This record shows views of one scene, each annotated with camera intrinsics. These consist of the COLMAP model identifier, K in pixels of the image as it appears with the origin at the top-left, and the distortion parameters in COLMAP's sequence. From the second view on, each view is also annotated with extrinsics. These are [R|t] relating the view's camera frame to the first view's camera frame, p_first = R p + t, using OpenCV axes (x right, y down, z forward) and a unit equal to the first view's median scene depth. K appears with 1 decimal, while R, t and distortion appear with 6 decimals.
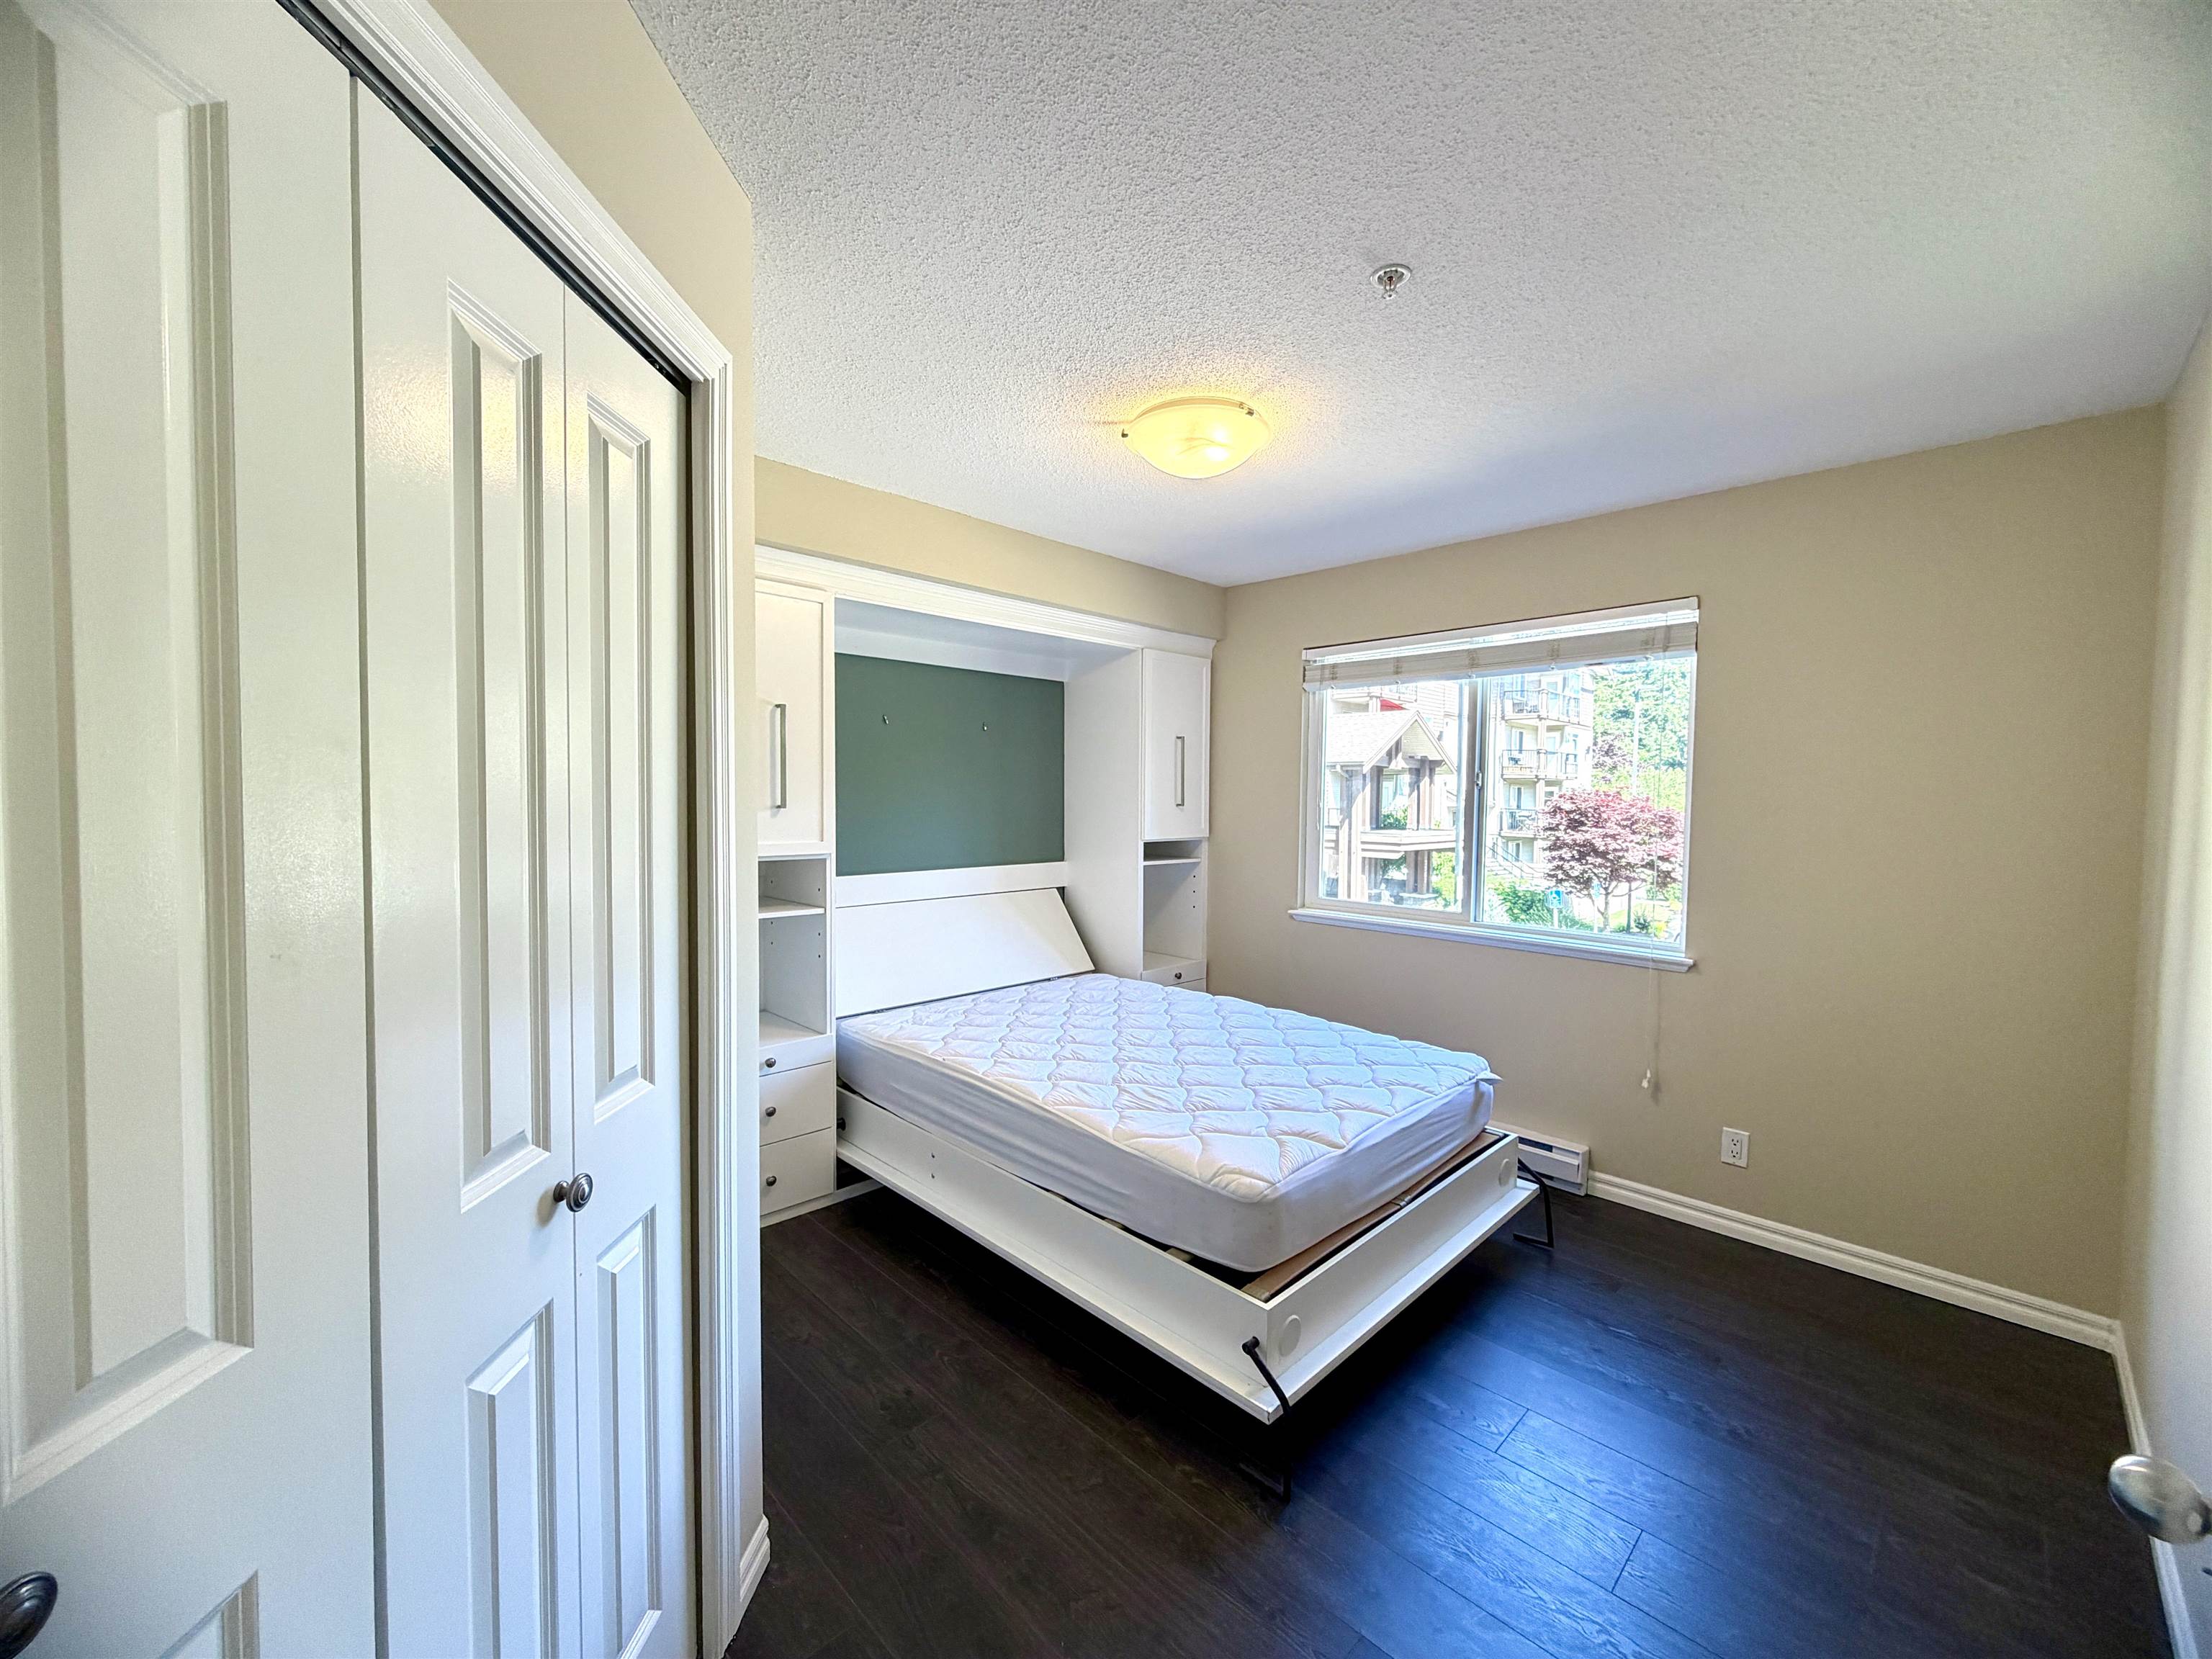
lens RADIAL K [[877.0, 0, 1094.8], [0, 877.0, 829.2], [0, 0, 1]] dist [0.000026, 0.000076]
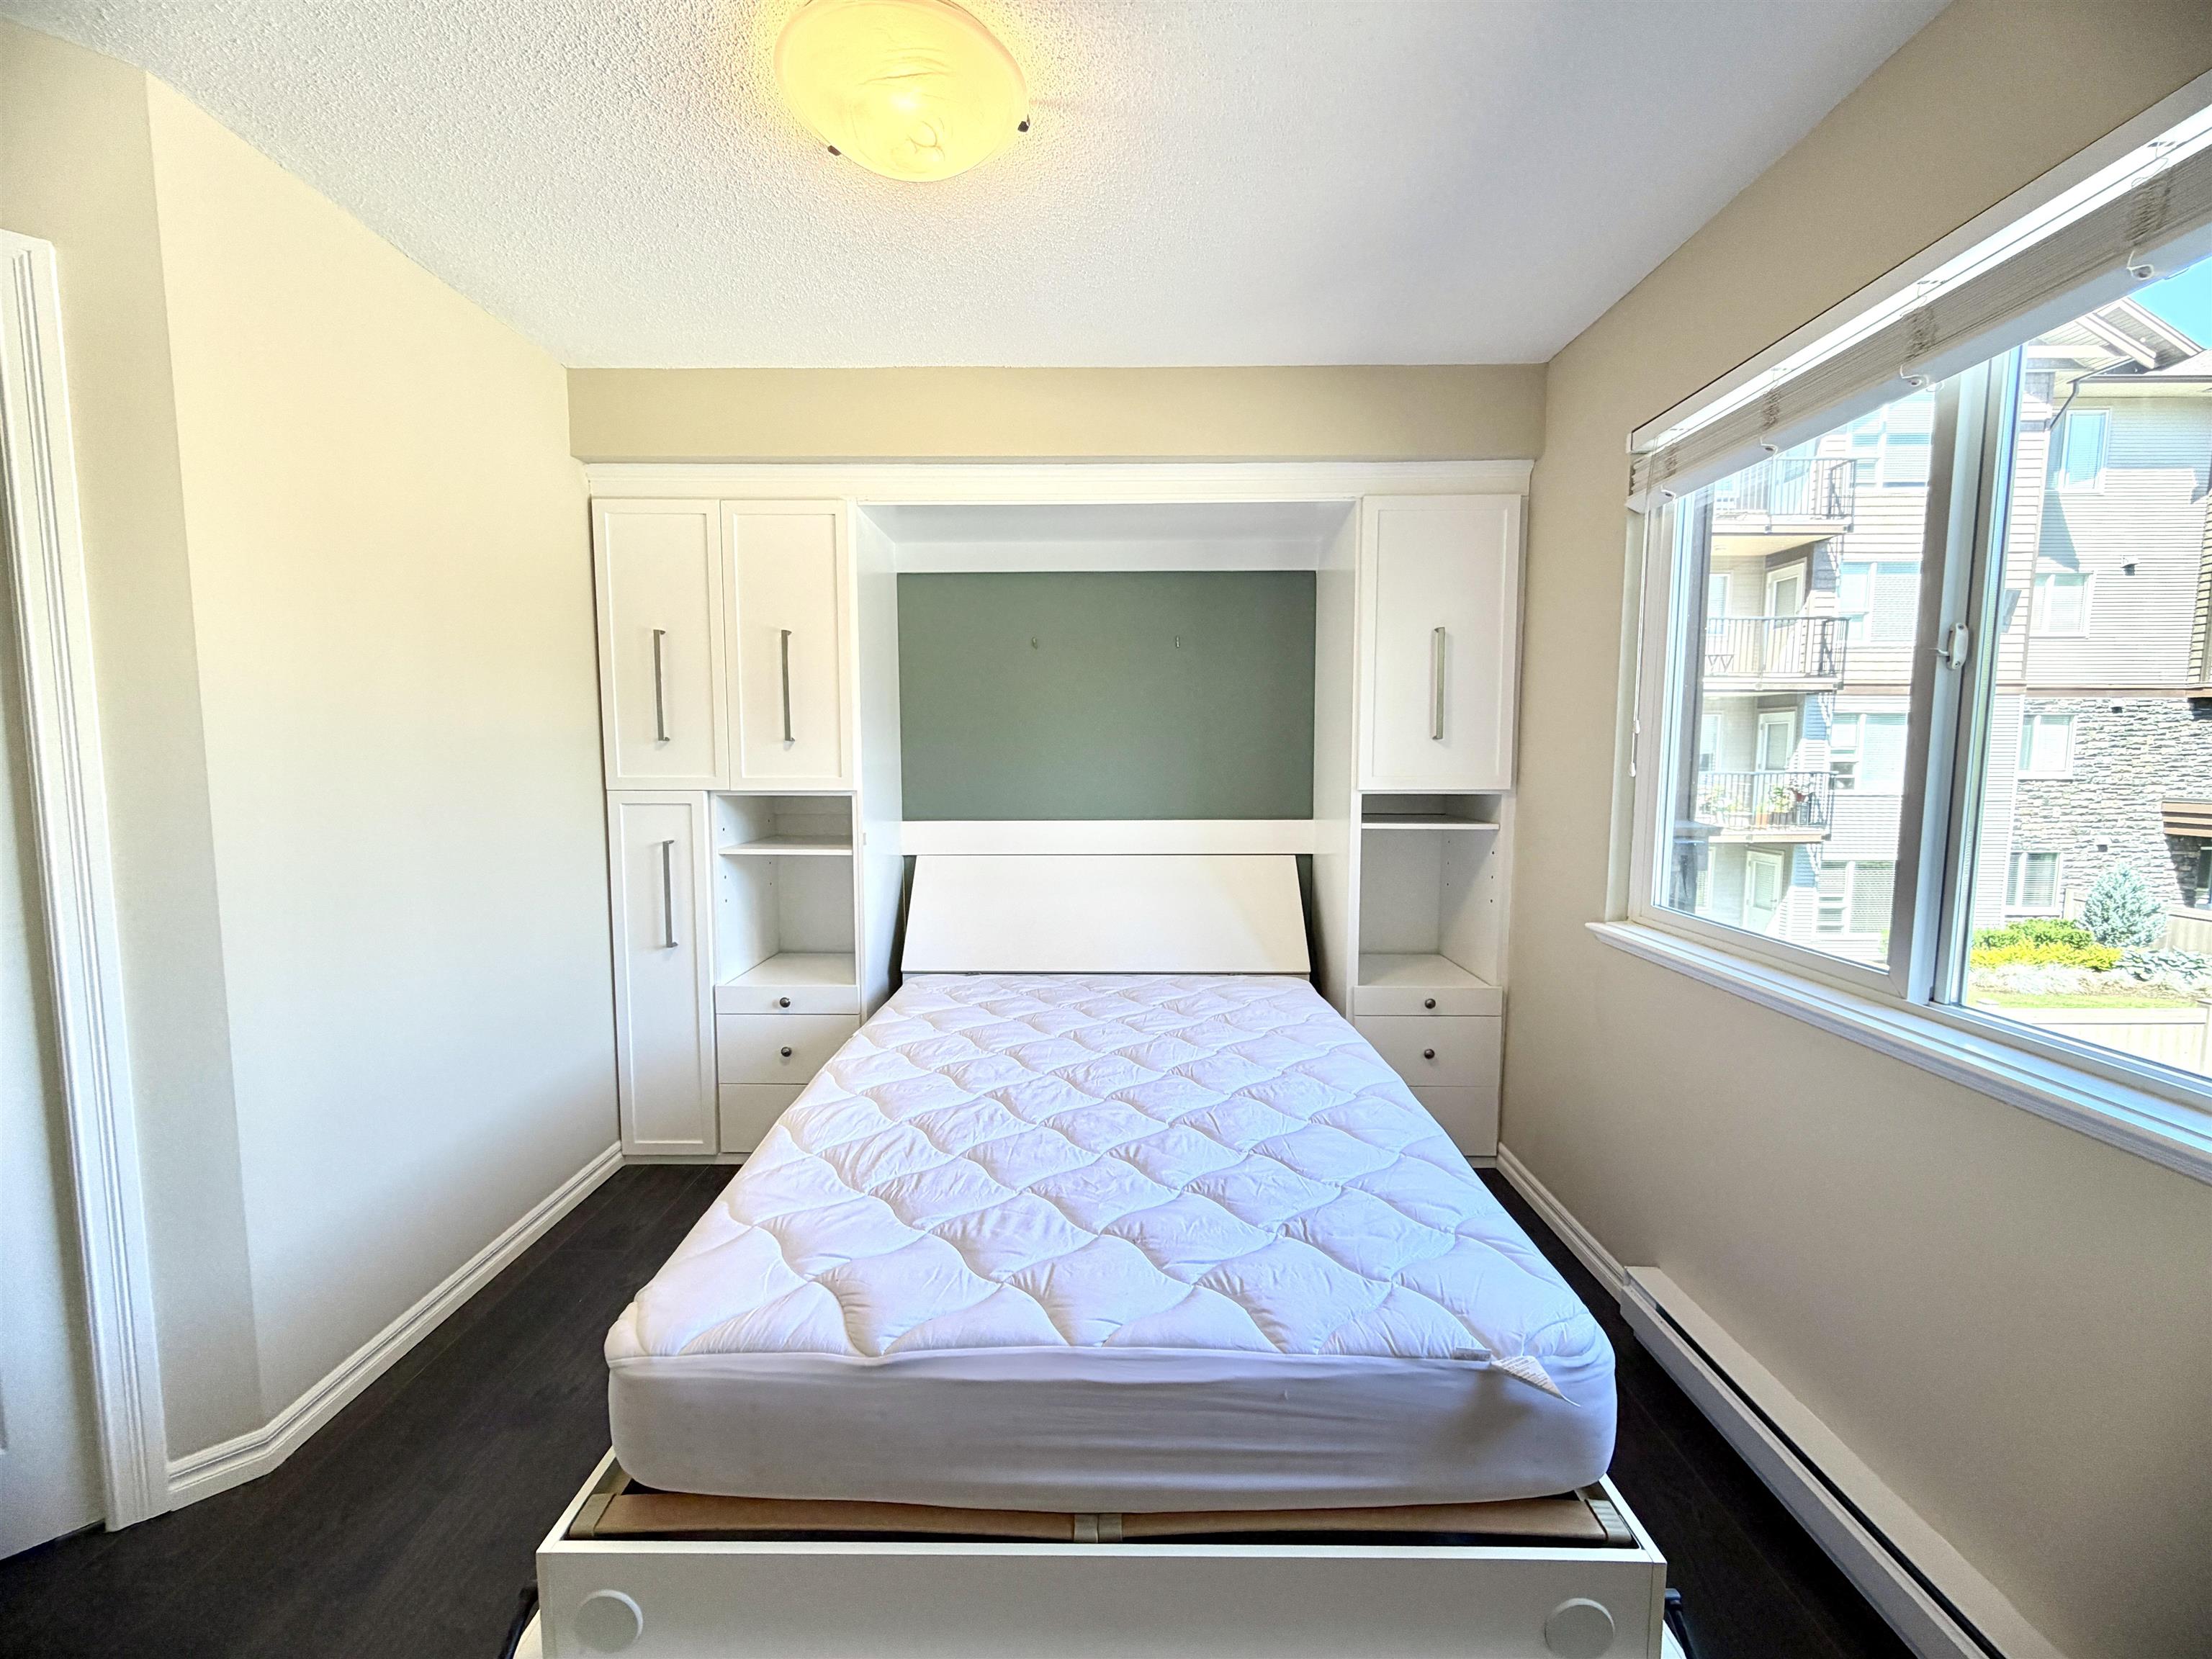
lens RADIAL K [[882.8, 0, 1098.3], [0, 882.8, 827.9], [0, 0, 1]] dist [0.001025, 0.000185]
pose [[0.704143, 0.051444, -0.708192, 0.422217], [-0.019750, 0.998405, 0.052889, 0.009582], [0.709784, -0.023255, 0.704036, 0.418814]]
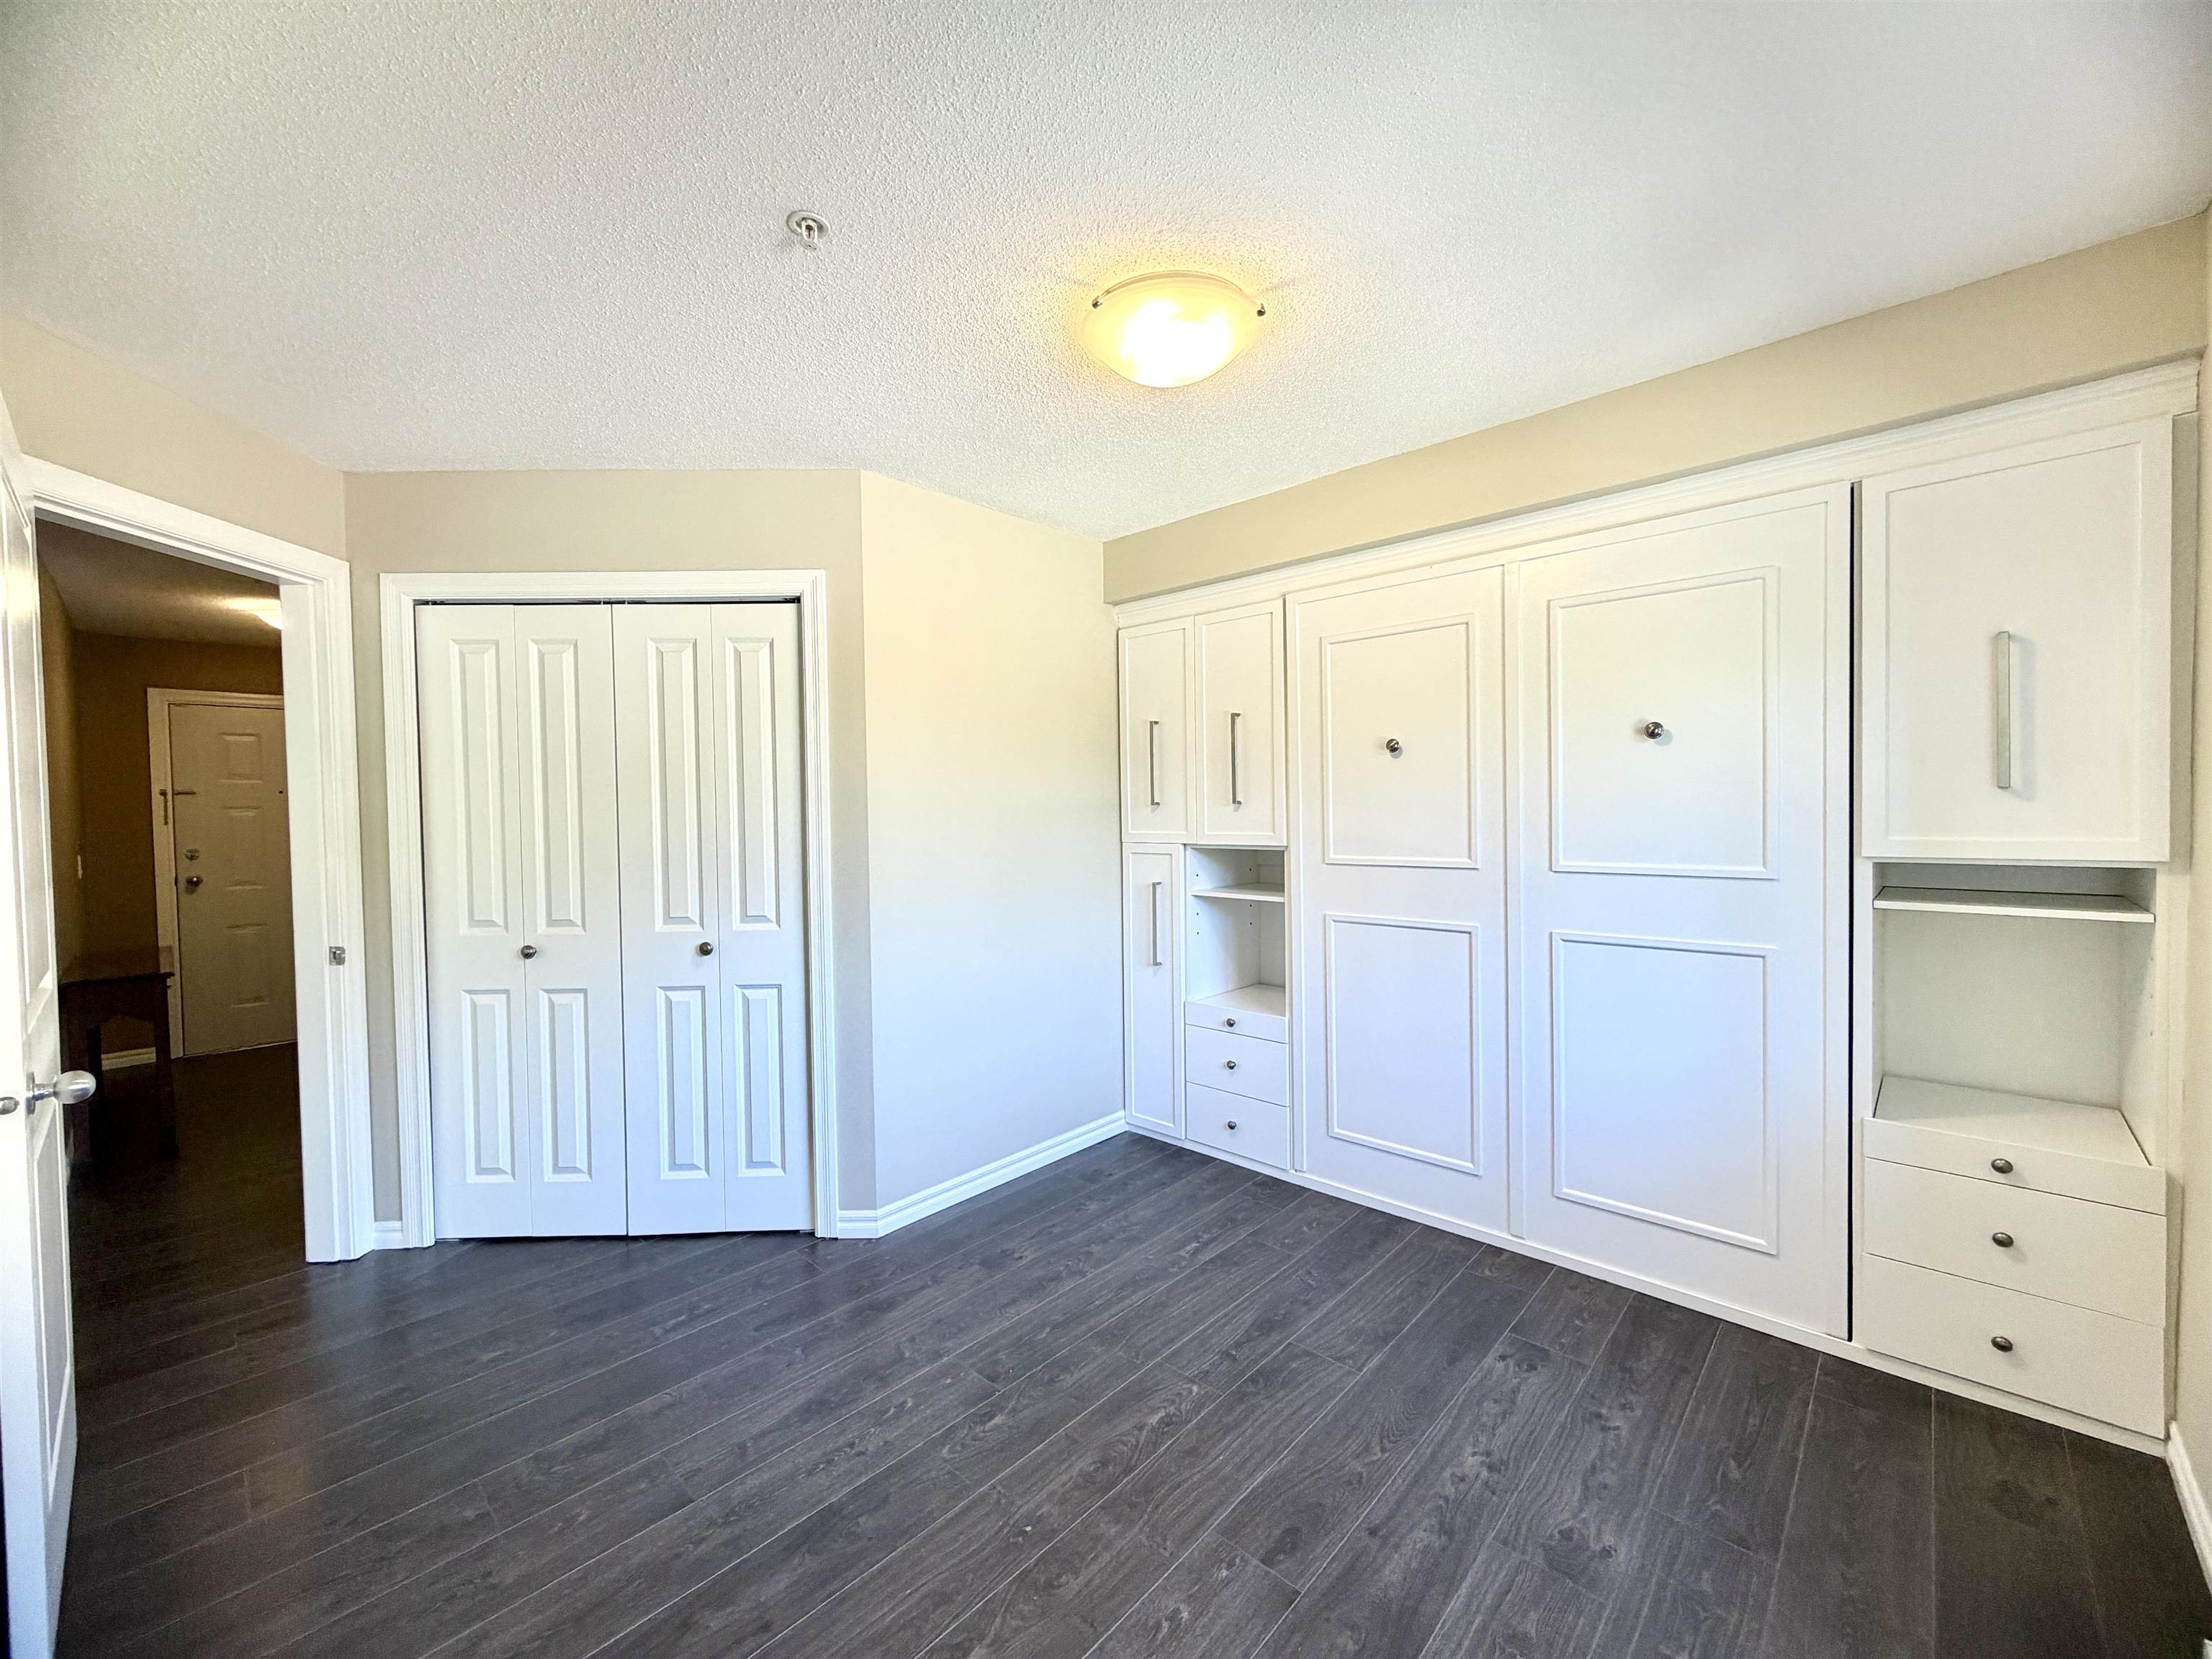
lens RADIAL K [[882.3, 0, 1101.6], [0, 882.3, 827.1], [0, 0, 1]] dist [0.004031, 0.000296]
pose [[0.042733, 0.004670, -0.999076, 0.591785], [-0.027456, 0.999617, 0.003498, 0.005653], [0.998709, 0.027281, 0.042845, 0.578503]]
